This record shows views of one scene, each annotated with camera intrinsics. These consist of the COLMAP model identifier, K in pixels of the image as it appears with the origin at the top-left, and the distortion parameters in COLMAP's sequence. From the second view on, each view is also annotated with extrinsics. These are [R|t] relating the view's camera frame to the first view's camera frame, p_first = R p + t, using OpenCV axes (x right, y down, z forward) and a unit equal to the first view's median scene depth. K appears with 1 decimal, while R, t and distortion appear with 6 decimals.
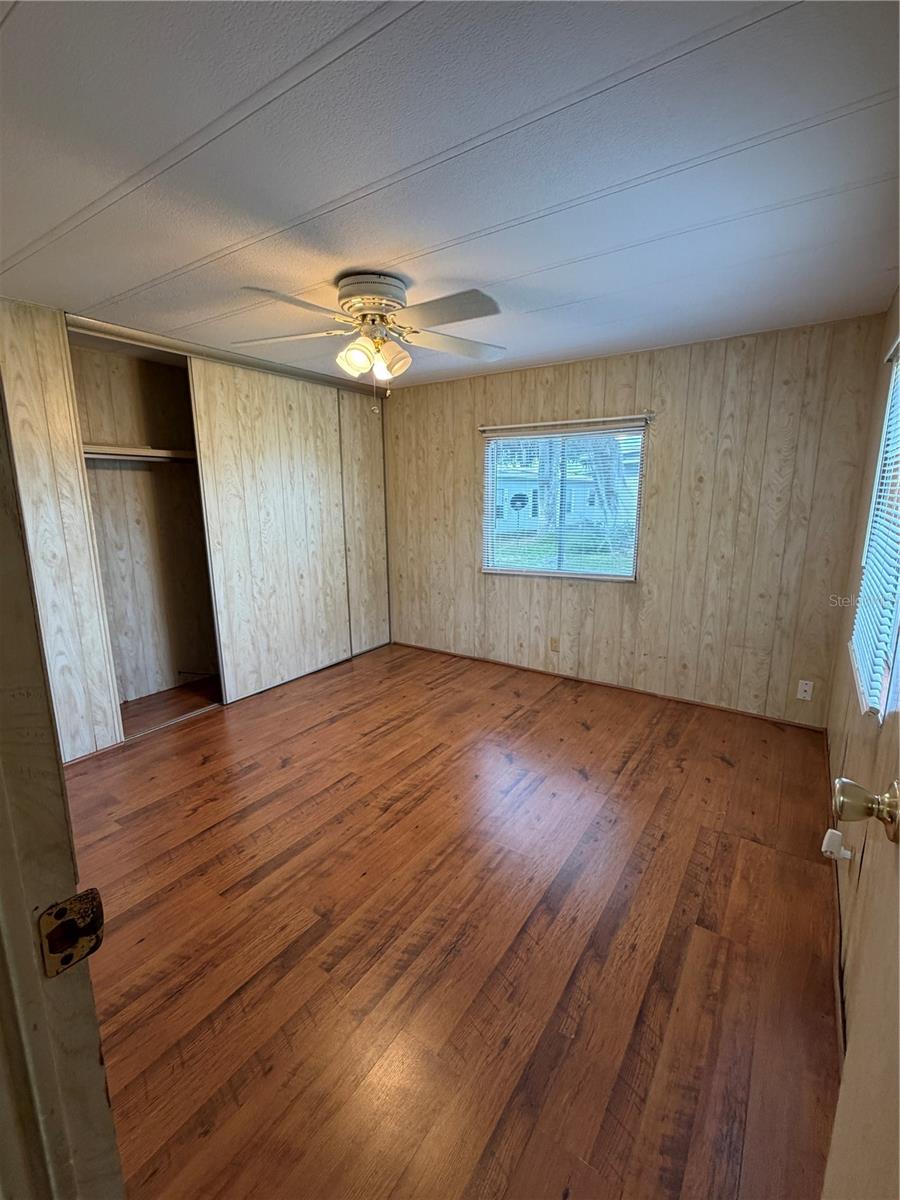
lens RADIAL K [[522.7, 0, 451.6], [0, 522.7, 596.2], [0, 0, 1]] dist [0.005611, -0.000057]
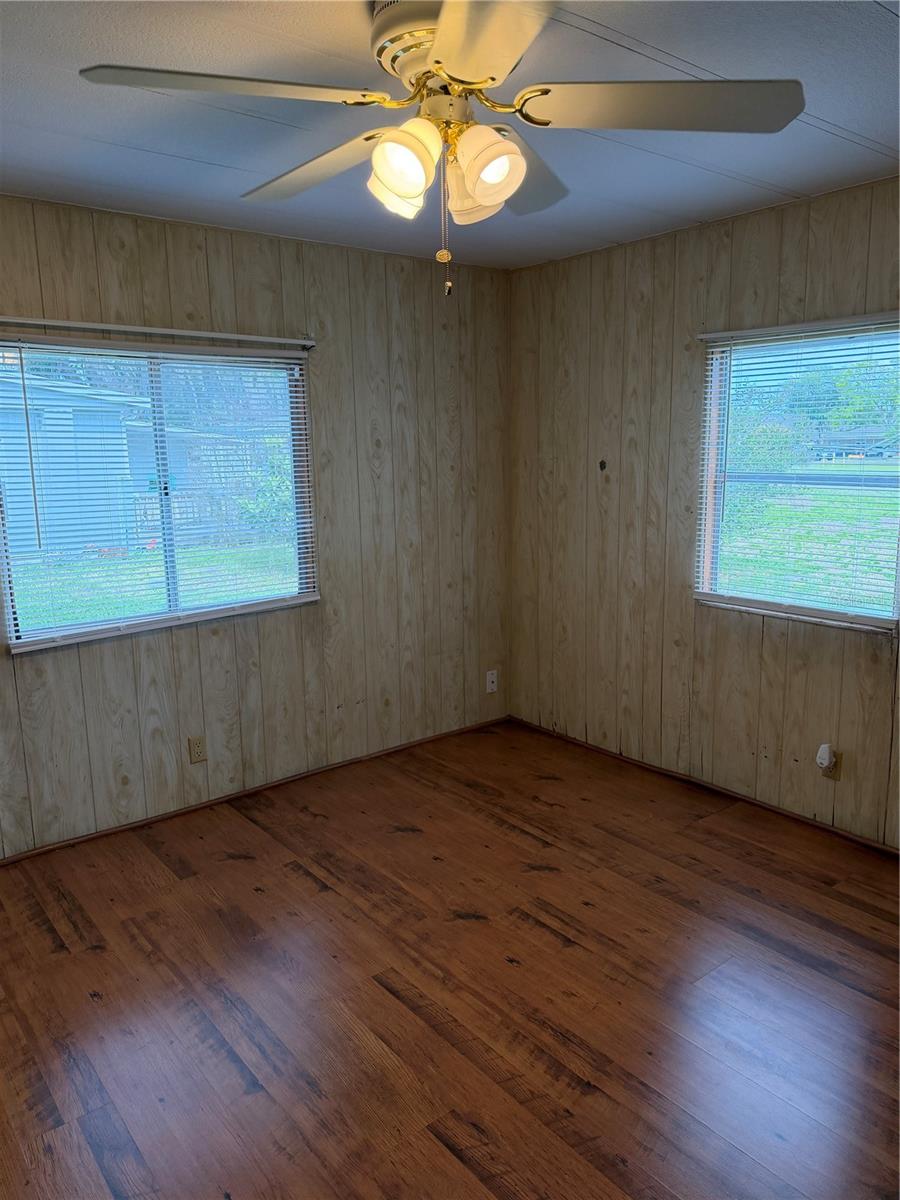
lens RADIAL K [[840.6, 0, 448.5], [0, 840.6, 603.6], [0, 0, 1]] dist [0.047852, -0.017514]
pose [[0.290501, -0.180730, 0.939652, -0.613422], [0.195773, 0.972454, 0.126514, -0.132787], [-0.936633, 0.147206, 0.317881, 0.560080]]
